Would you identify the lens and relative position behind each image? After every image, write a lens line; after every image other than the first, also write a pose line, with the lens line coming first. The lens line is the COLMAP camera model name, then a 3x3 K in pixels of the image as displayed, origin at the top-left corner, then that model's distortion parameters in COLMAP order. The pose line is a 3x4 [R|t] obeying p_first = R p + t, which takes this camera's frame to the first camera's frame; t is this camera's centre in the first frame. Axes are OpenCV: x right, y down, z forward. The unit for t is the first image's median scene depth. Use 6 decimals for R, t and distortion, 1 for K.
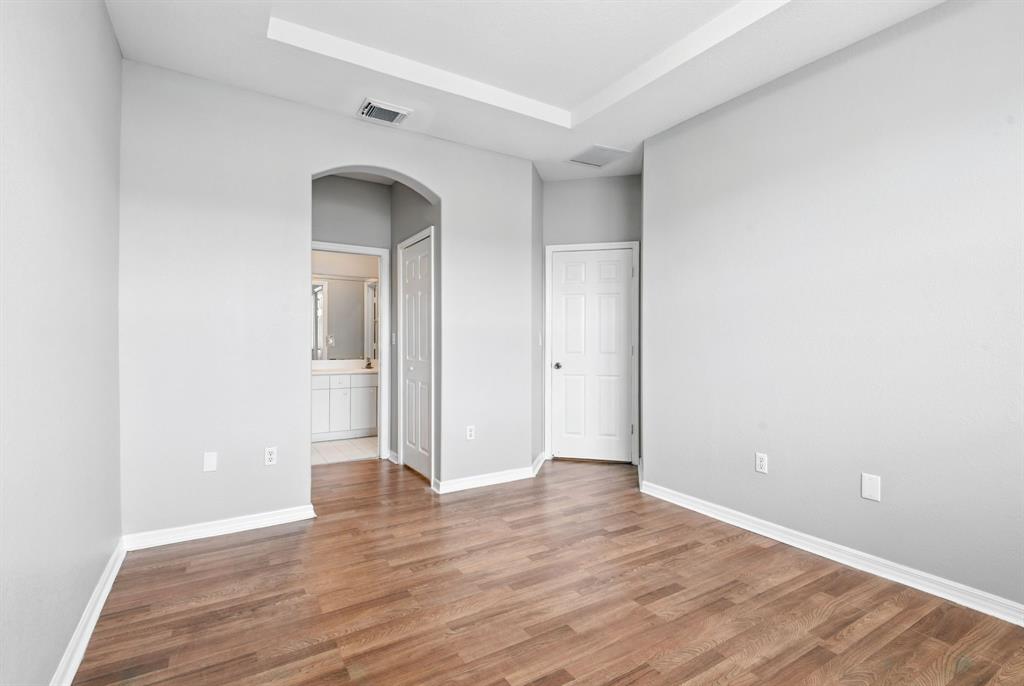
lens RADIAL K [[466.6, 0, 510.8], [0, 466.6, 341.6], [0, 0, 1]] dist [0.019523, -0.008095]
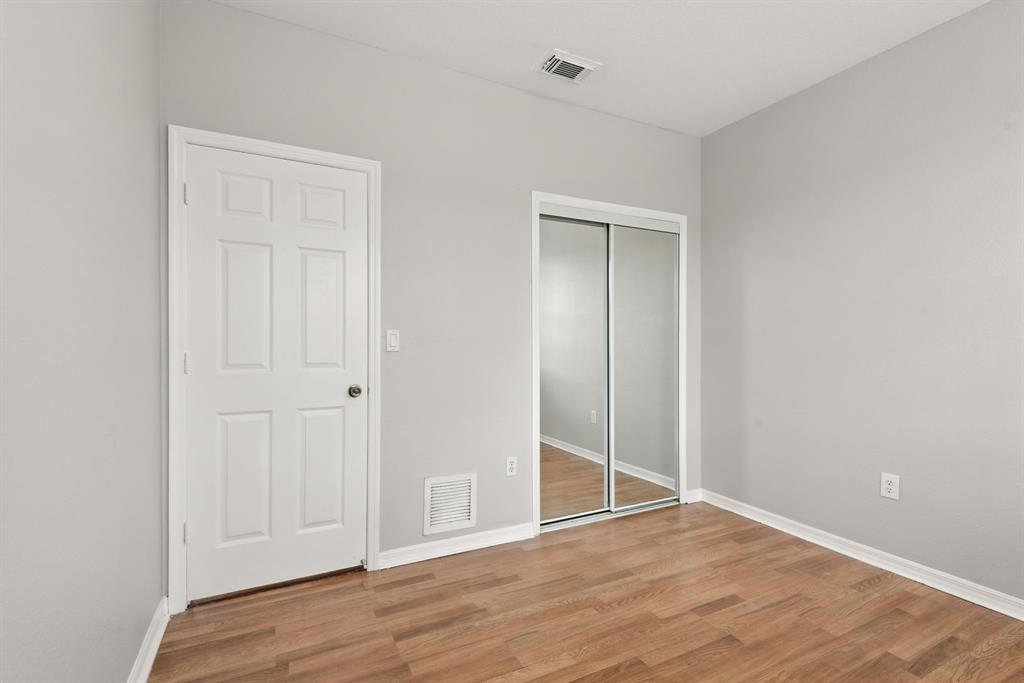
lens RADIAL K [[466.6, 0, 515.0], [0, 466.6, 341.6], [0, 0, 1]] dist [0.019523, -0.008095]
pose [[0.997054, 0.002688, -0.076649, 0.195188], [-0.002461, 0.999992, 0.003058, -0.004550], [0.076657, -0.002861, 0.997053, -0.322081]]
